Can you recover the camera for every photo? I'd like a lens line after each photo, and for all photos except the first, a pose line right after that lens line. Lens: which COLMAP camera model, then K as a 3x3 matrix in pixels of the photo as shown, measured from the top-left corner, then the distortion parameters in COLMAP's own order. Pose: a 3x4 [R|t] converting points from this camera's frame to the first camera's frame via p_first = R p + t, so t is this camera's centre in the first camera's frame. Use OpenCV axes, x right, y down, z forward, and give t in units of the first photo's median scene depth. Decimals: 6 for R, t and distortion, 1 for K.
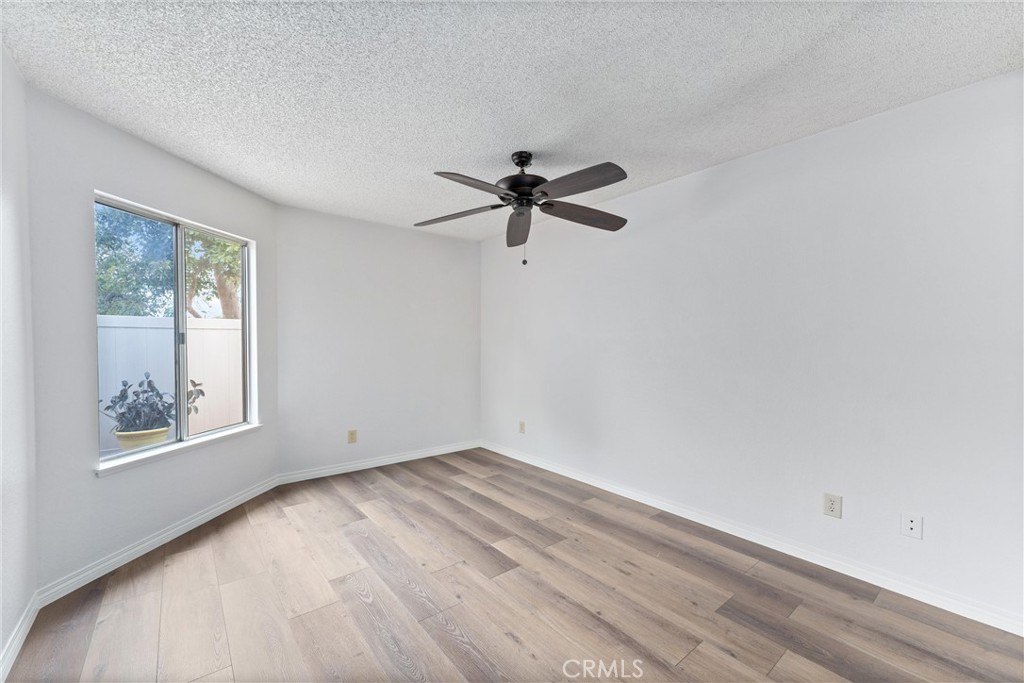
lens RADIAL K [[418.0, 0, 503.0], [0, 418.0, 343.4], [0, 0, 1]] dist [0.001666, -0.000240]
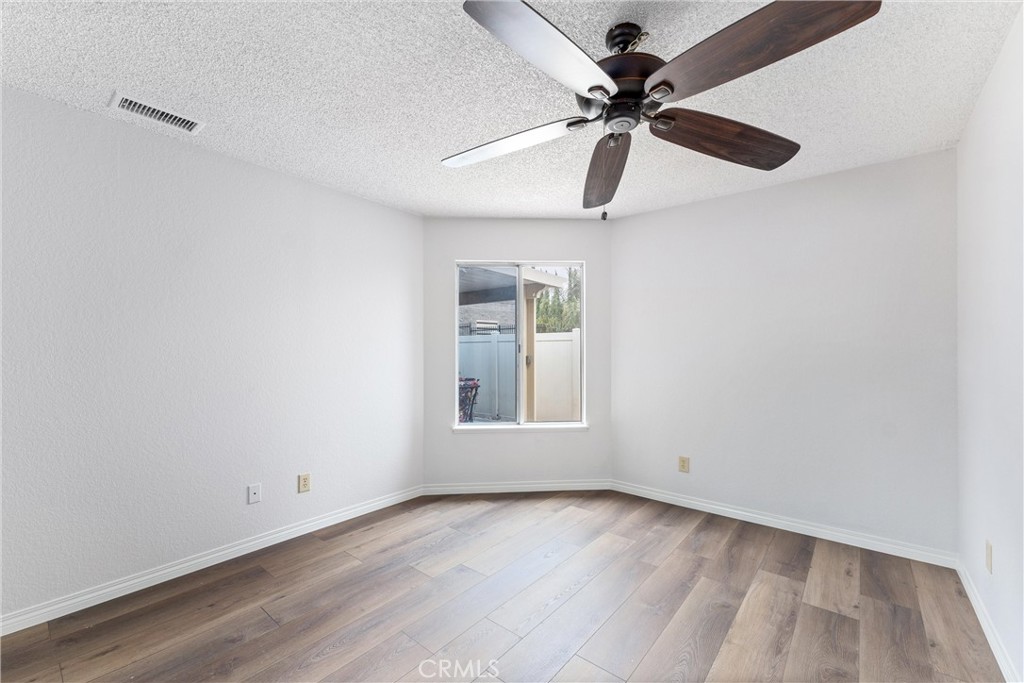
lens RADIAL K [[418.0, 0, 505.8], [0, 418.0, 343.8], [0, 0, 1]] dist [0.001666, -0.000240]
pose [[0.209860, -0.017123, -0.977581, 0.434732], [-0.007256, 0.999792, -0.019070, 0.000429], [0.977704, 0.011096, 0.209692, 0.538745]]
